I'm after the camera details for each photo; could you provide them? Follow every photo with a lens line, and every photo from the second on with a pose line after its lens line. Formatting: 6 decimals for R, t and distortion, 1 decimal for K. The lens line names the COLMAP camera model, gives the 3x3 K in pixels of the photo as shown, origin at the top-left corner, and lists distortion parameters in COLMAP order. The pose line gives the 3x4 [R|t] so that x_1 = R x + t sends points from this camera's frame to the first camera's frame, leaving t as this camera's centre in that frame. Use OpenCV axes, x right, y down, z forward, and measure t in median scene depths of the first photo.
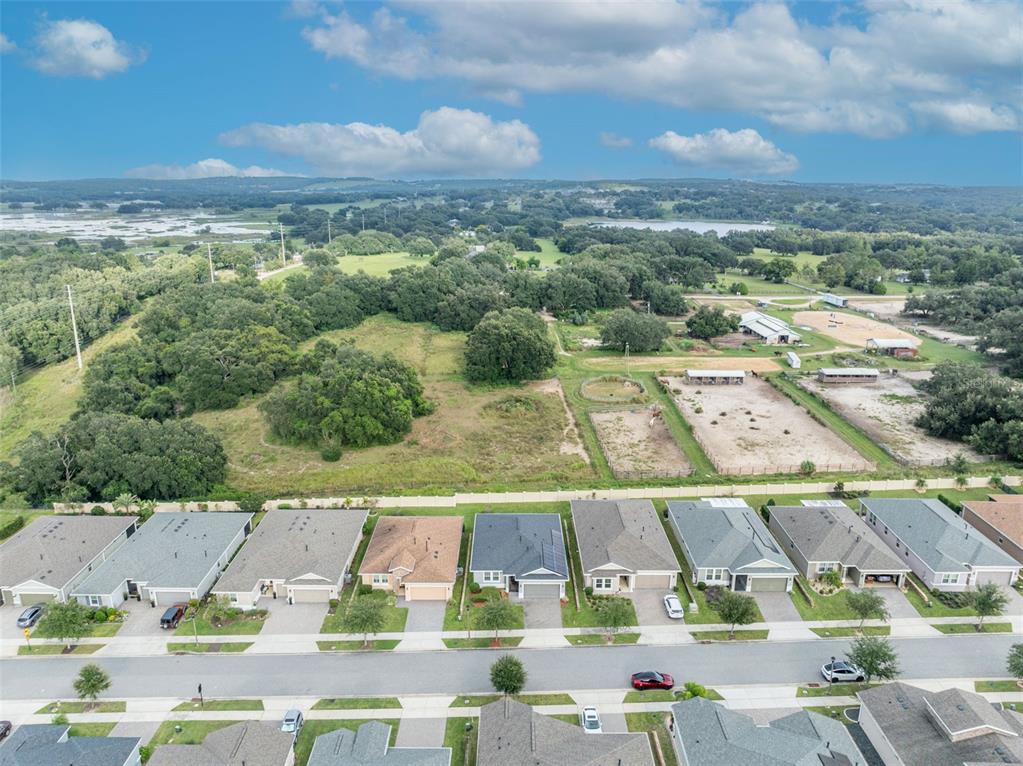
lens RADIAL K [[722.8, 0, 513.2], [0, 722.8, 390.9], [0, 0, 1]] dist [-0.044477, 0.016136]
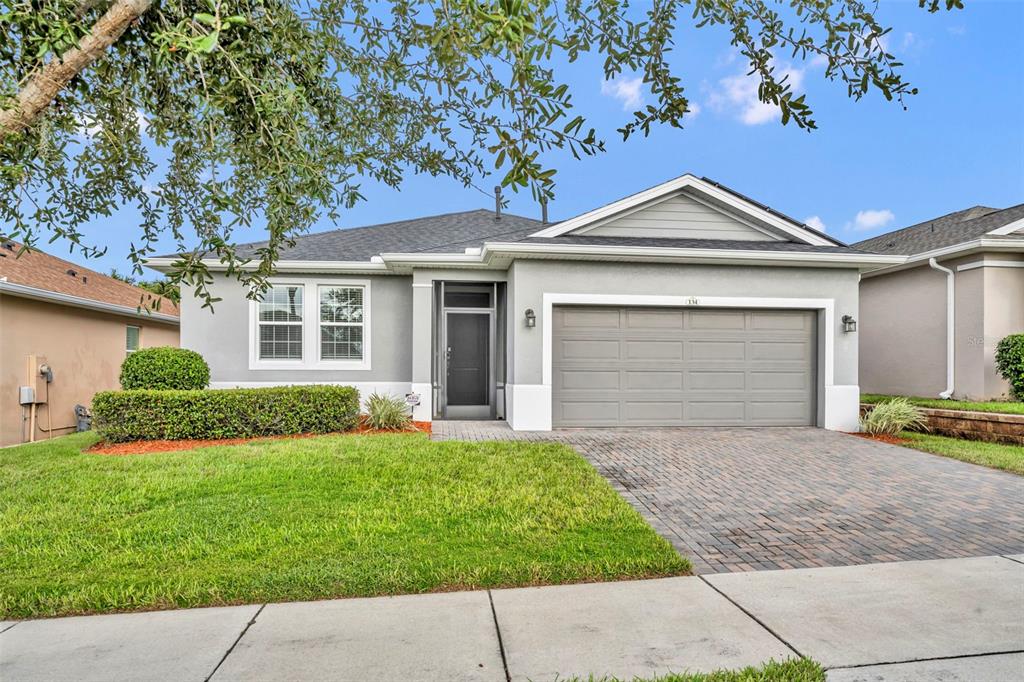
lens RADIAL K [[660.0, 0, 519.8], [0, 660.0, 367.1], [0, 0, 1]] dist [-0.001918, -0.001003]
pose [[0.993307, 0.000410, 0.115506, -0.002773], [0.034251, 0.953972, -0.297933, 0.198603], [-0.110312, 0.299895, 0.947573, 0.568730]]
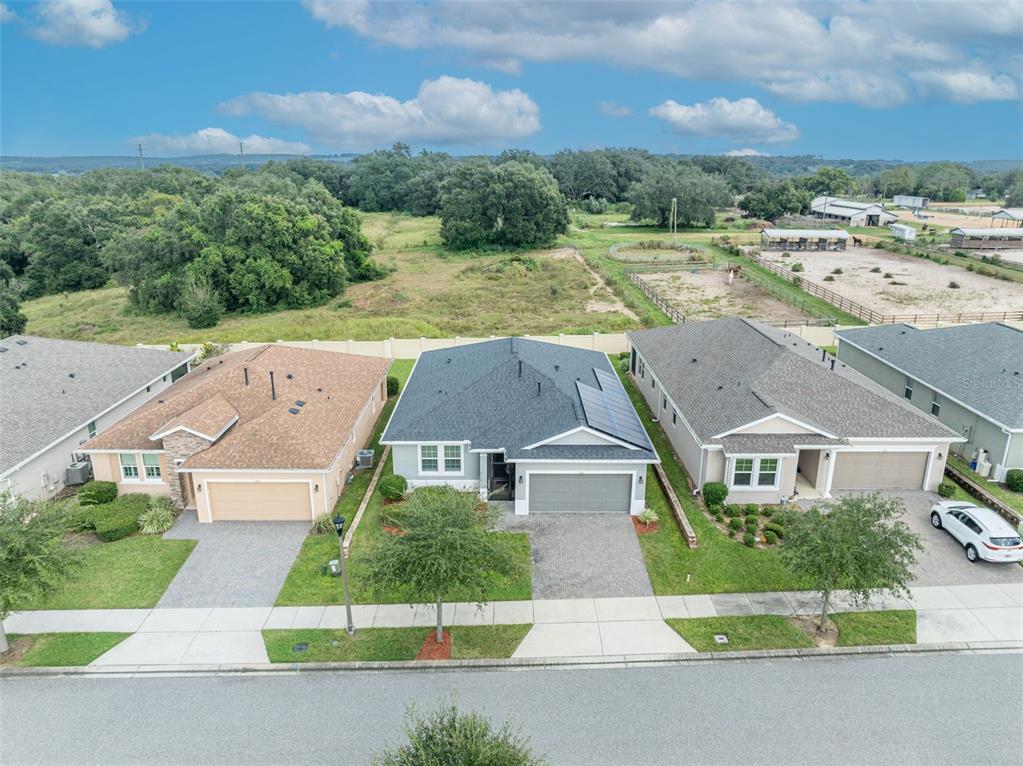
lens RADIAL K [[722.8, 0, 512.8], [0, 722.8, 385.2], [0, 0, 1]] dist [-0.044477, 0.016136]
pose [[0.999997, -0.001481, 0.001720, 0.003741], [0.001459, 0.999919, 0.012666, 0.140056], [-0.001739, -0.012663, 0.999918, 0.412076]]
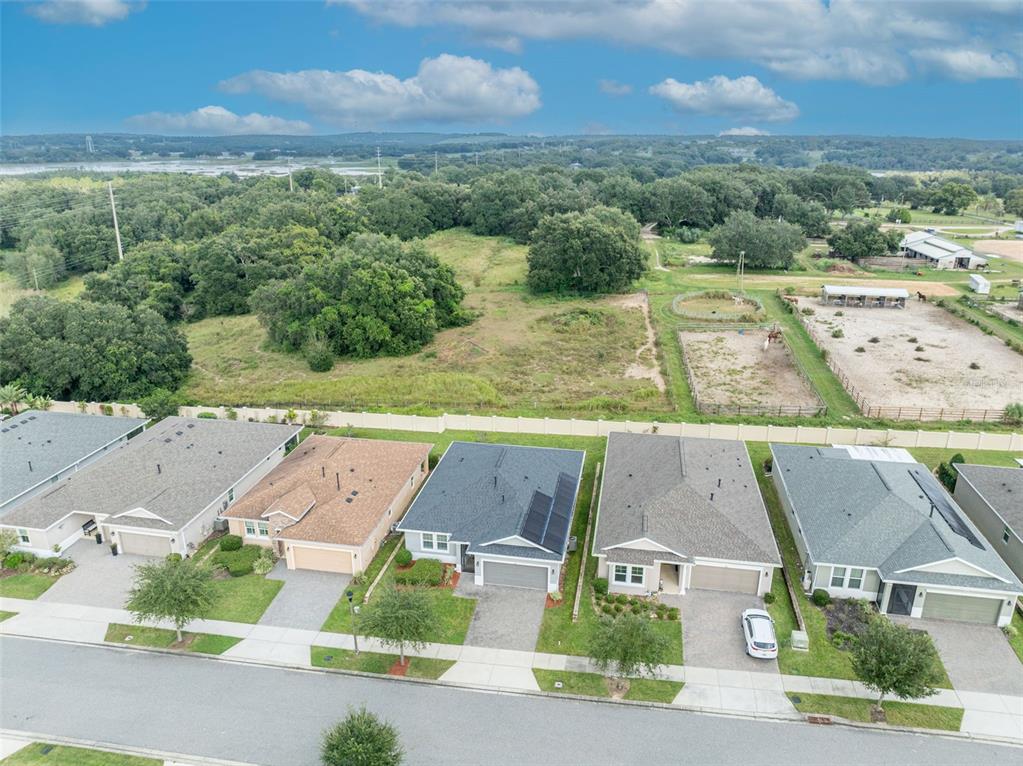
lens RADIAL K [[722.8, 0, 511.3], [0, 722.8, 385.3], [0, 0, 1]] dist [-0.044477, 0.016136]
pose [[0.983350, 0.056099, -0.172849, 0.078975], [-0.048544, 0.997685, 0.047632, 0.067177], [0.175120, -0.038448, 0.983796, 0.294022]]
